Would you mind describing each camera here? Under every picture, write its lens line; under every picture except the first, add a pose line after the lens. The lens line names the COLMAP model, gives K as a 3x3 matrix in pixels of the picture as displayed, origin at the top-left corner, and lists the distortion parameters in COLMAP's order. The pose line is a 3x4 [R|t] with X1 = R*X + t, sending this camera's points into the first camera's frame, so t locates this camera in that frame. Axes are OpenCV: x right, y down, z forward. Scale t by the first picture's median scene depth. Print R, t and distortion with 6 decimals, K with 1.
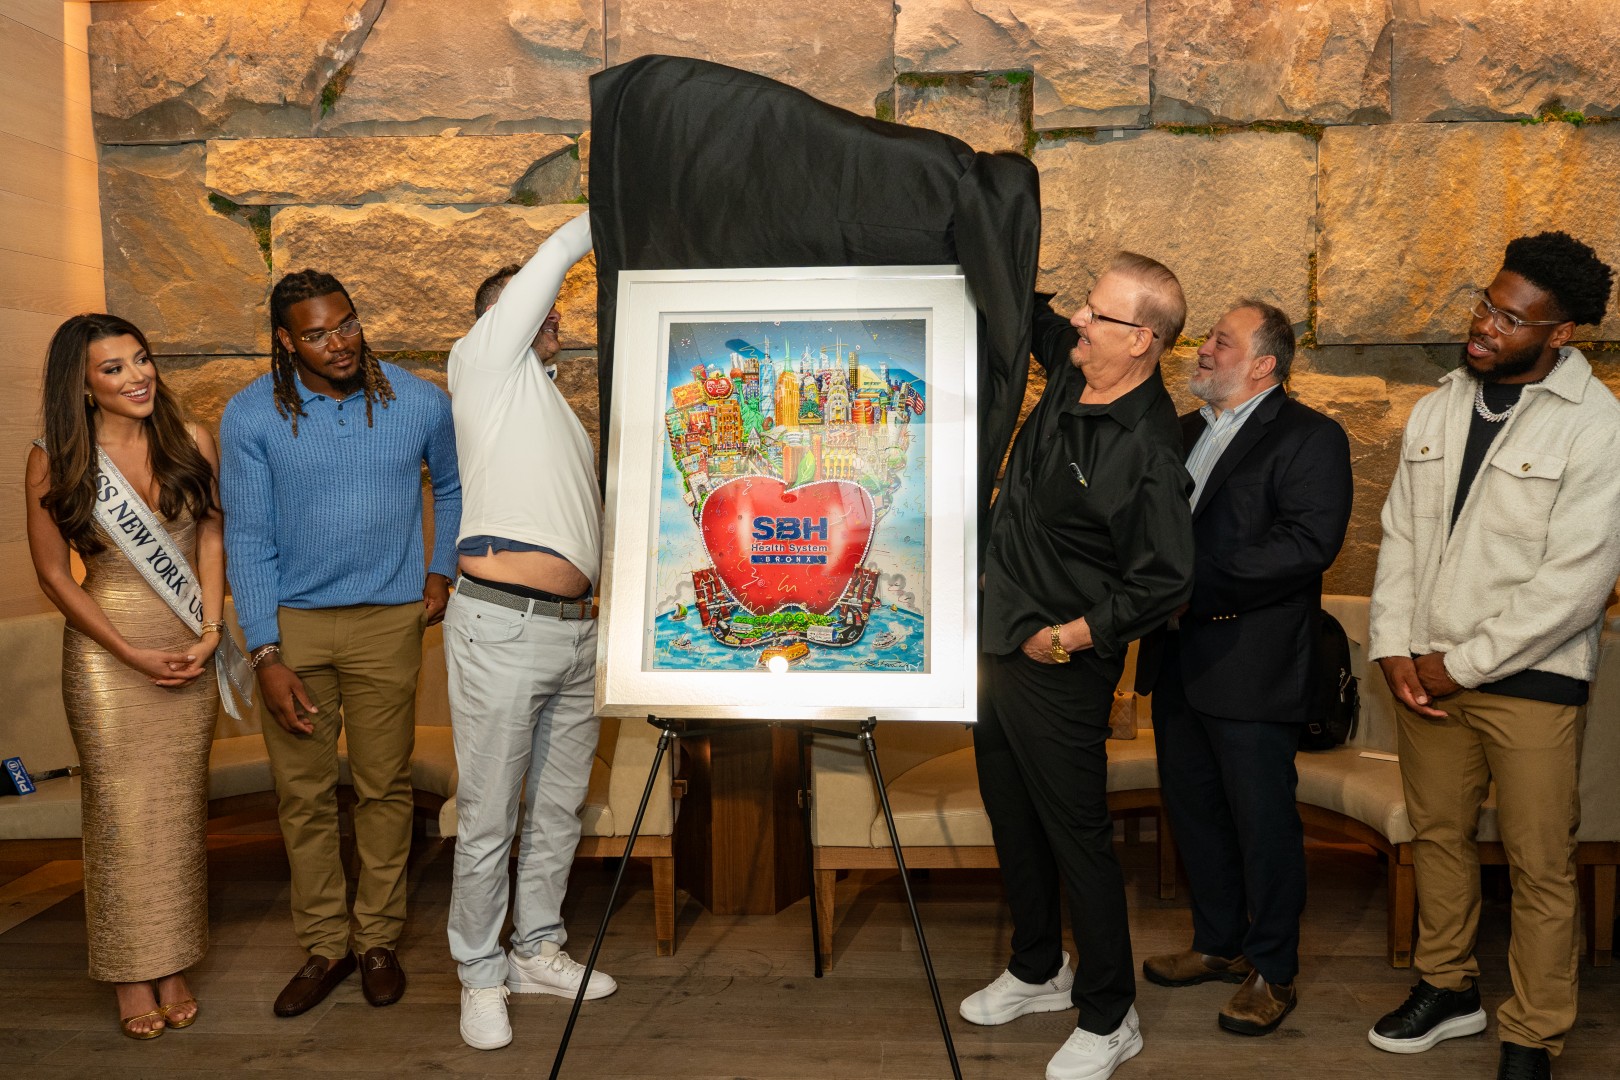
lens RADIAL K [[1247.8, 0, 853.6], [0, 1247.8, 517.5], [0, 0, 1]] dist [0.022617, -0.042362]
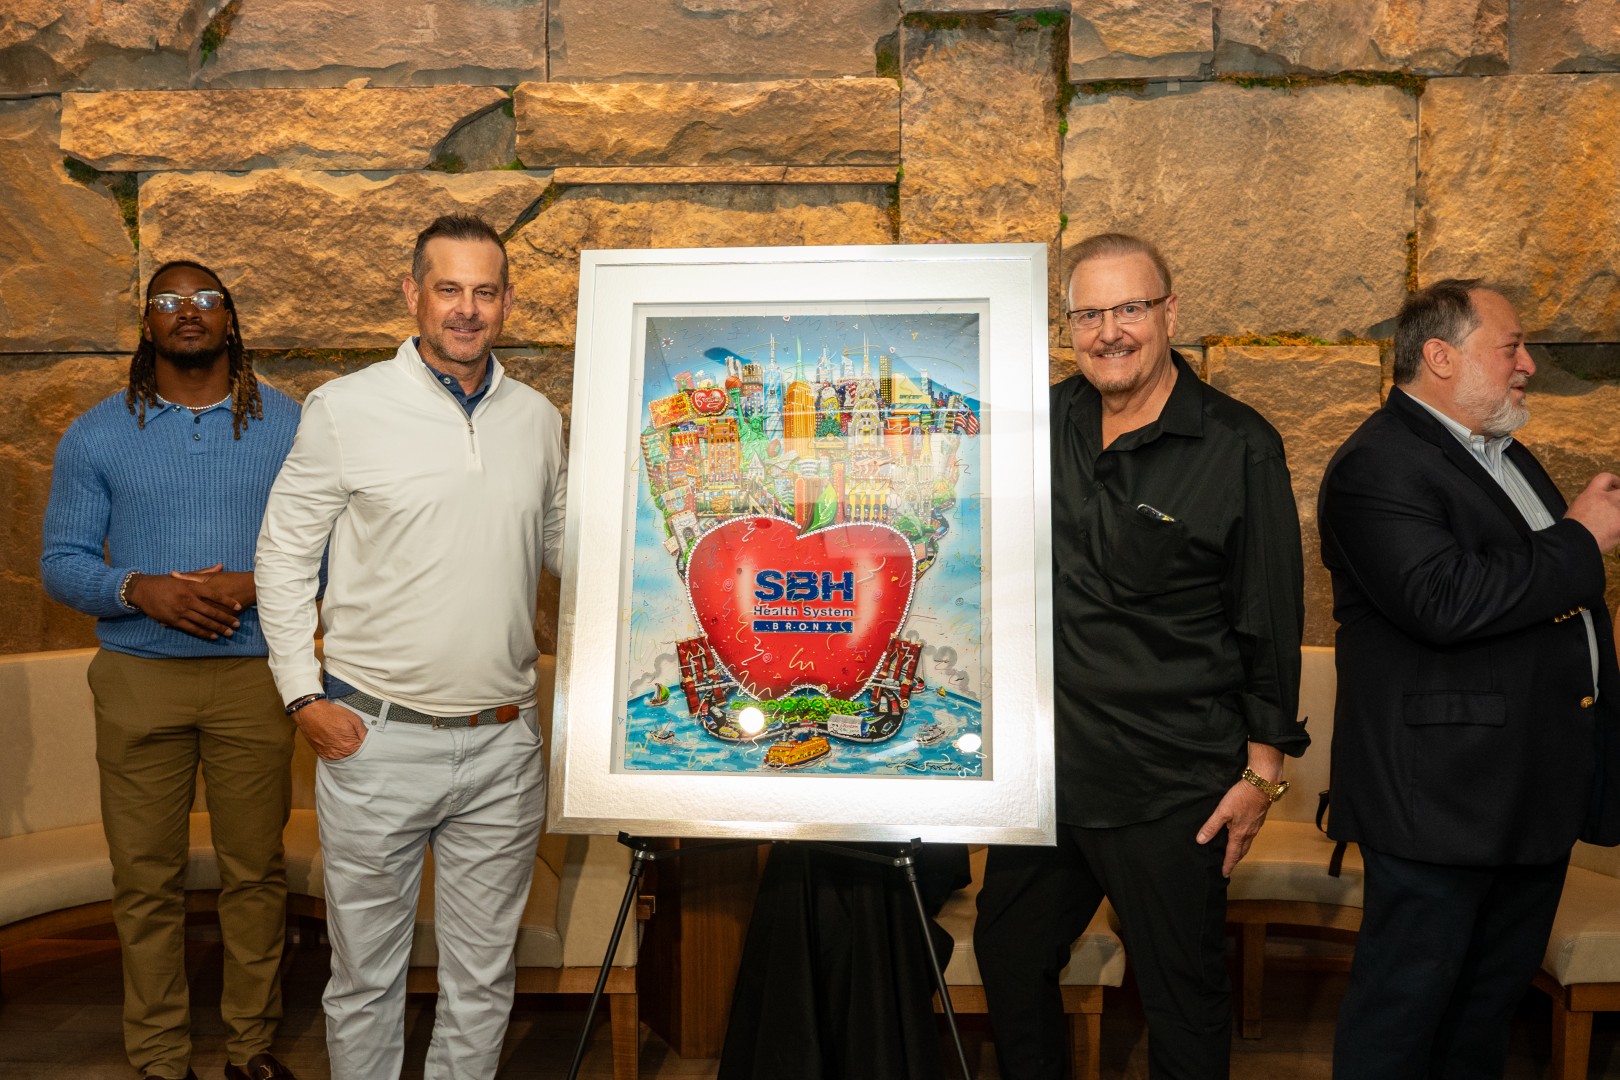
lens RADIAL K [[1363.0, 0, 778.8], [0, 1363.0, 504.9], [0, 0, 1]] dist [0.019268, -0.036271]
pose [[0.999987, 0.003406, -0.003837, -0.041747], [-0.003472, 0.999847, -0.017153, -0.016910], [0.003778, 0.017166, 0.999846, 0.109755]]
